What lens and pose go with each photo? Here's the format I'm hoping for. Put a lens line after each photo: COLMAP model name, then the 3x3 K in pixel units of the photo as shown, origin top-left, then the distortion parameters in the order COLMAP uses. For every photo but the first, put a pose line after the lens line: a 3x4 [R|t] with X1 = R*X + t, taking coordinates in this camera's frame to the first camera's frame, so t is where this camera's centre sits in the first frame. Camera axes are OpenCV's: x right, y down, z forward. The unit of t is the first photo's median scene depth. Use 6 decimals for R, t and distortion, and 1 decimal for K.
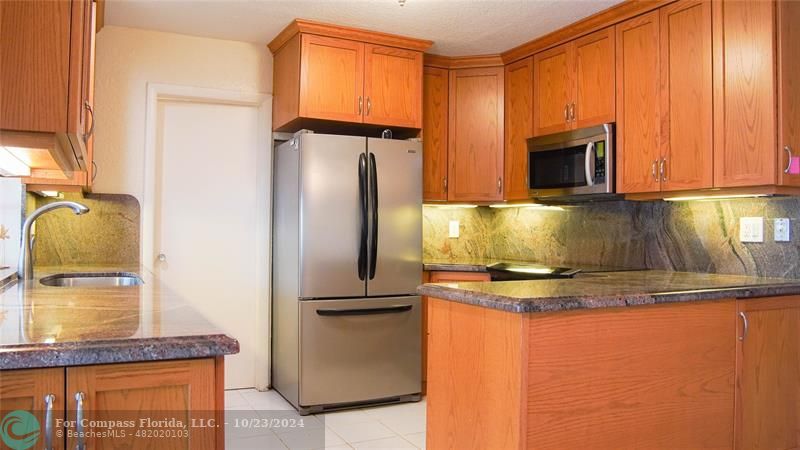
lens RADIAL K [[613.8, 0, 400.0], [0, 613.8, 225.0], [0, 0, 1]] dist [-0.139662, 0.103322]
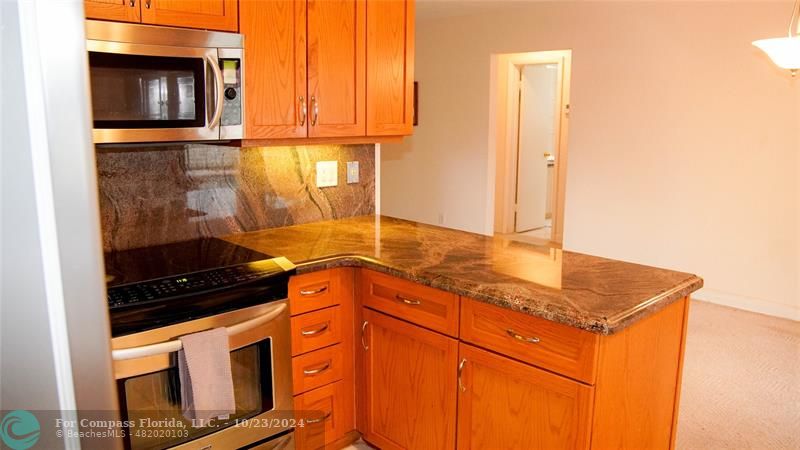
lens RADIAL K [[613.8, 0, 400.0], [0, 613.8, 225.0], [0, 0, 1]] dist [-0.139662, 0.103322]
pose [[-0.295874, -0.184919, 0.937157, -0.381432], [-0.021391, 0.982120, 0.187038, -0.094472], [-0.954987, 0.035293, -0.294540, 1.101768]]
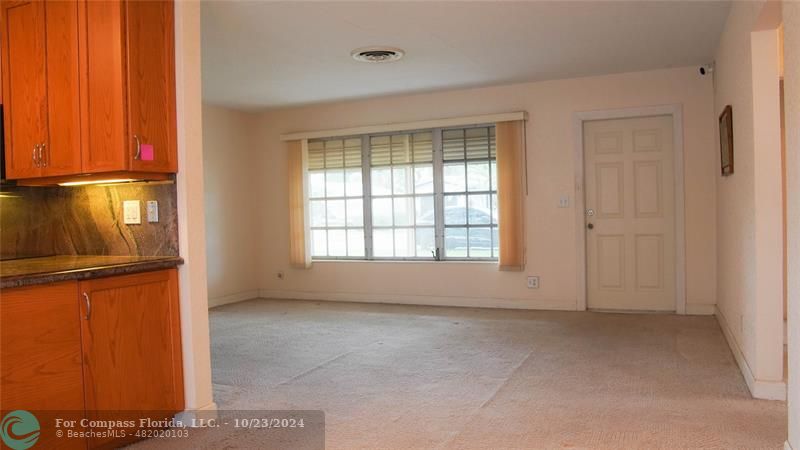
lens RADIAL K [[613.8, 0, 400.0], [0, 613.8, 225.0], [0, 0, 1]] dist [-0.139662, 0.103322]
pose [[0.778636, -0.051610, 0.625350, 0.273558], [0.031296, 0.998566, 0.043443, -0.000942], [-0.626695, -0.014255, 0.779134, -0.130209]]
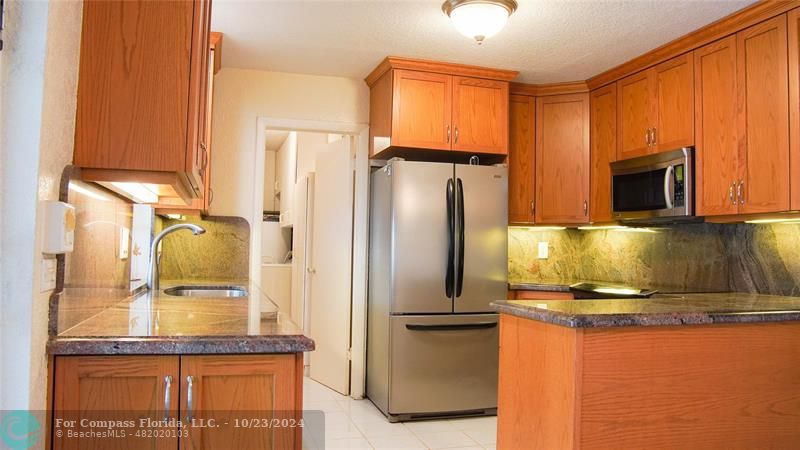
lens RADIAL K [[613.8, 0, 400.0], [0, 613.8, 225.0], [0, 0, 1]] dist [-0.139662, 0.103322]
pose [[0.984192, 0.001359, -0.177101, 0.050042], [-0.007186, 0.999454, -0.032265, -0.001461], [0.176961, 0.033028, 0.983664, -0.077654]]
